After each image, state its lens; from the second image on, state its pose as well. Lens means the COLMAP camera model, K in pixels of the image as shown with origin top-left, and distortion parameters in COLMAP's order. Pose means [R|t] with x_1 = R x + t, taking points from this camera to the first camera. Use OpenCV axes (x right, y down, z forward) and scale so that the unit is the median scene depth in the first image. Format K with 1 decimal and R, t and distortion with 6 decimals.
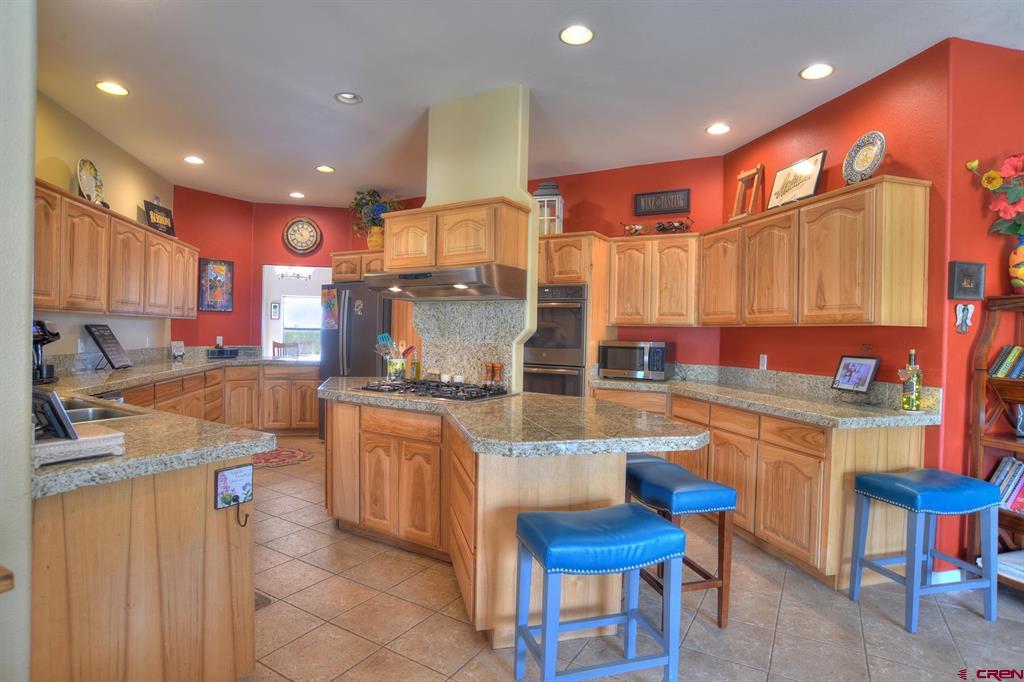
lens RADIAL K [[568.0, 0, 525.4], [0, 568.0, 338.9], [0, 0, 1]] dist [-0.113726, 0.068308]
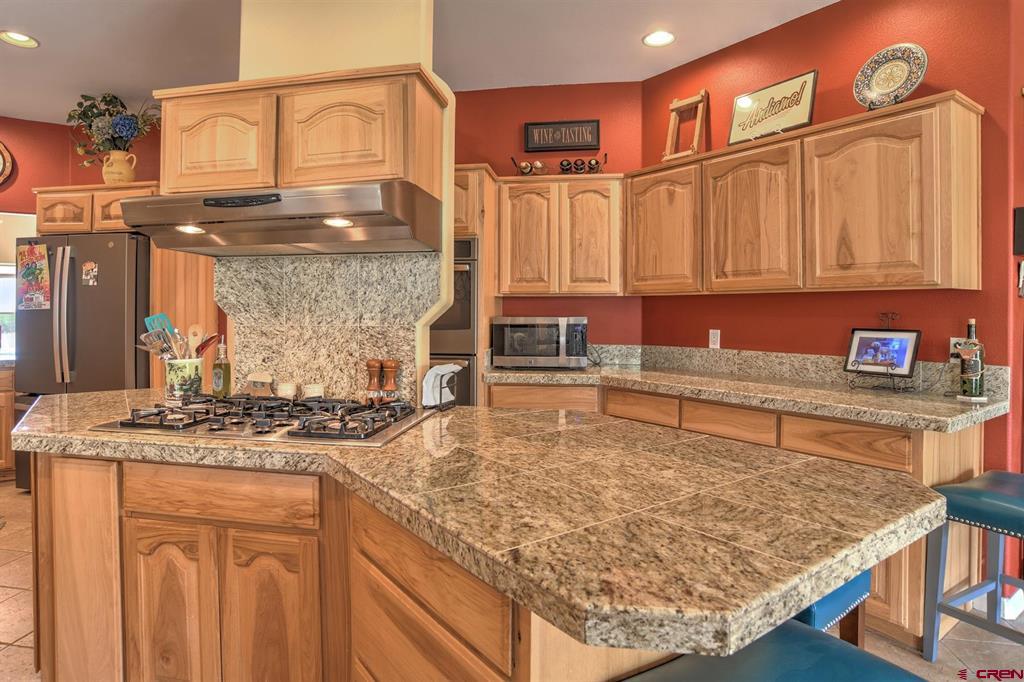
lens RADIAL K [[576.3, 0, 534.4], [0, 576.3, 310.3], [0, 0, 1]] dist [-0.089660, 0.034466]
pose [[0.917076, -0.020425, 0.398190, -0.137985], [0.022841, 0.999738, -0.001326, -0.004234], [-0.398058, 0.010311, 0.917302, 0.376140]]
